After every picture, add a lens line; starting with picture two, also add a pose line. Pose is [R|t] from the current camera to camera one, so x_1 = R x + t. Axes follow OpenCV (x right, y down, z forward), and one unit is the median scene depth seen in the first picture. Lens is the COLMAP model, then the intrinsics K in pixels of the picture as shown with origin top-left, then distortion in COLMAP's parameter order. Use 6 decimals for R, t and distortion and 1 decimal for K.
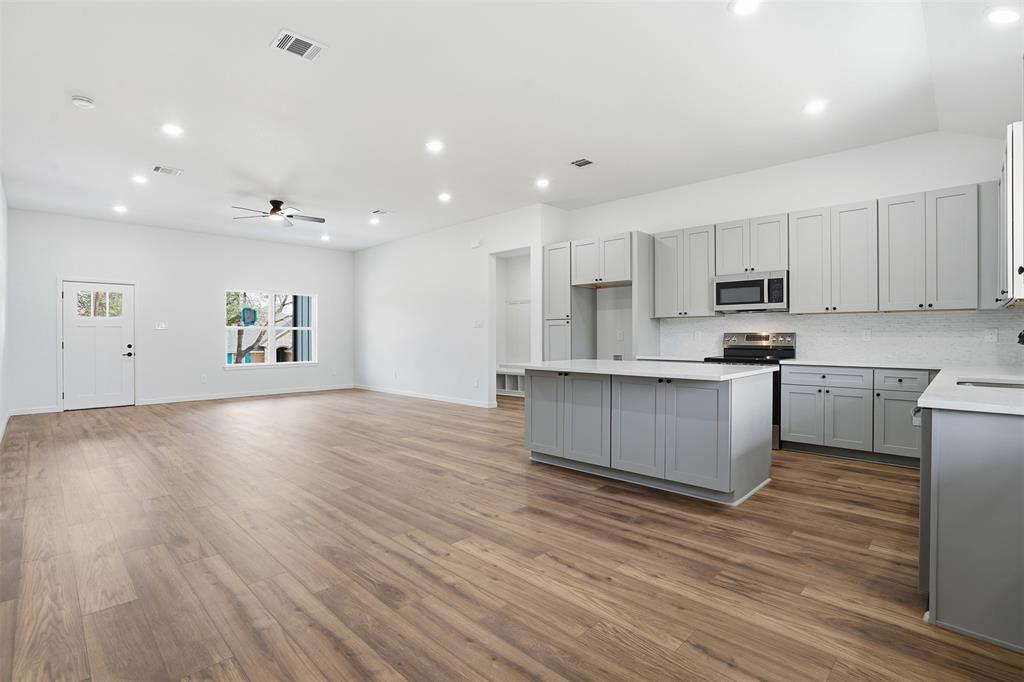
lens RADIAL K [[486.8, 0, 499.1], [0, 486.8, 326.3], [0, 0, 1]] dist [-0.054082, 0.020075]
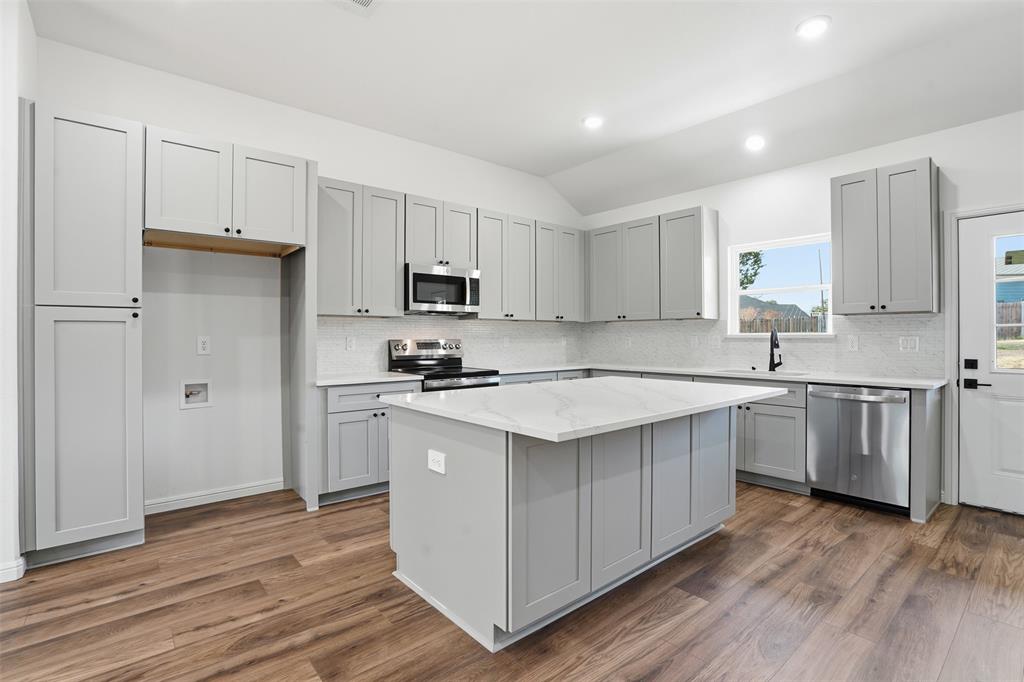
lens RADIAL K [[486.8, 0, 499.1], [0, 486.8, 326.3], [0, 0, 1]] dist [-0.054082, 0.020075]
pose [[0.089296, 0.019832, 0.995808, -0.346979], [-0.016123, 0.999700, -0.018463, 0.005445], [-0.995875, -0.014407, 0.089589, 0.971093]]
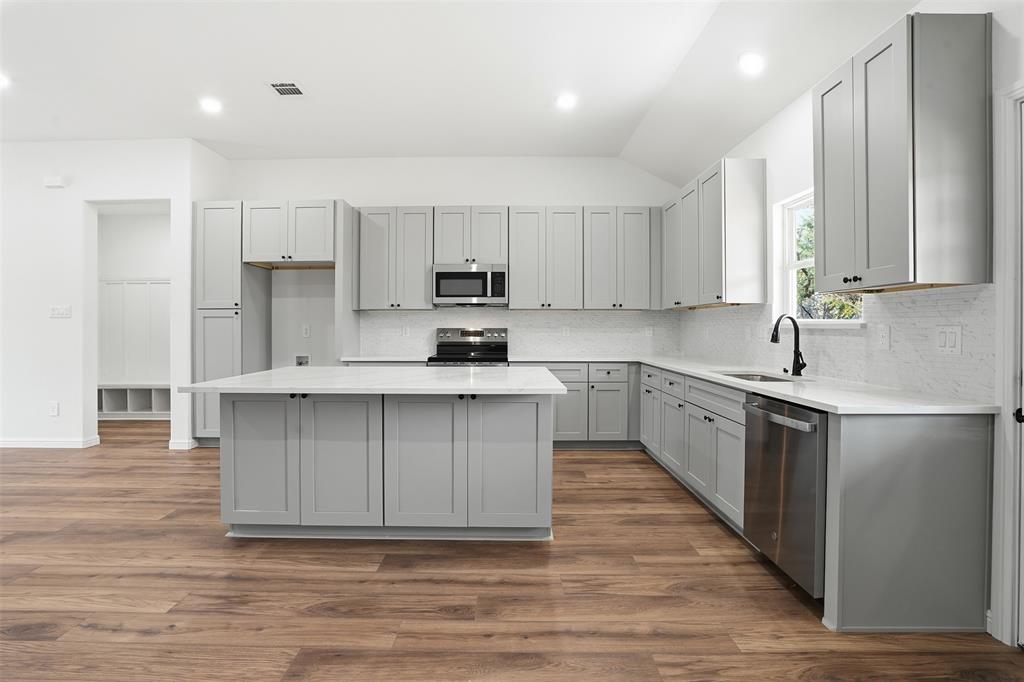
lens RADIAL K [[486.8, 0, 499.1], [0, 486.8, 326.3], [0, 0, 1]] dist [-0.054082, 0.020075]
pose [[0.713101, 0.000550, 0.701061, -0.115020], [-0.012509, 0.999850, 0.011938, -0.003386], [-0.700950, -0.017283, 0.713001, 0.337527]]
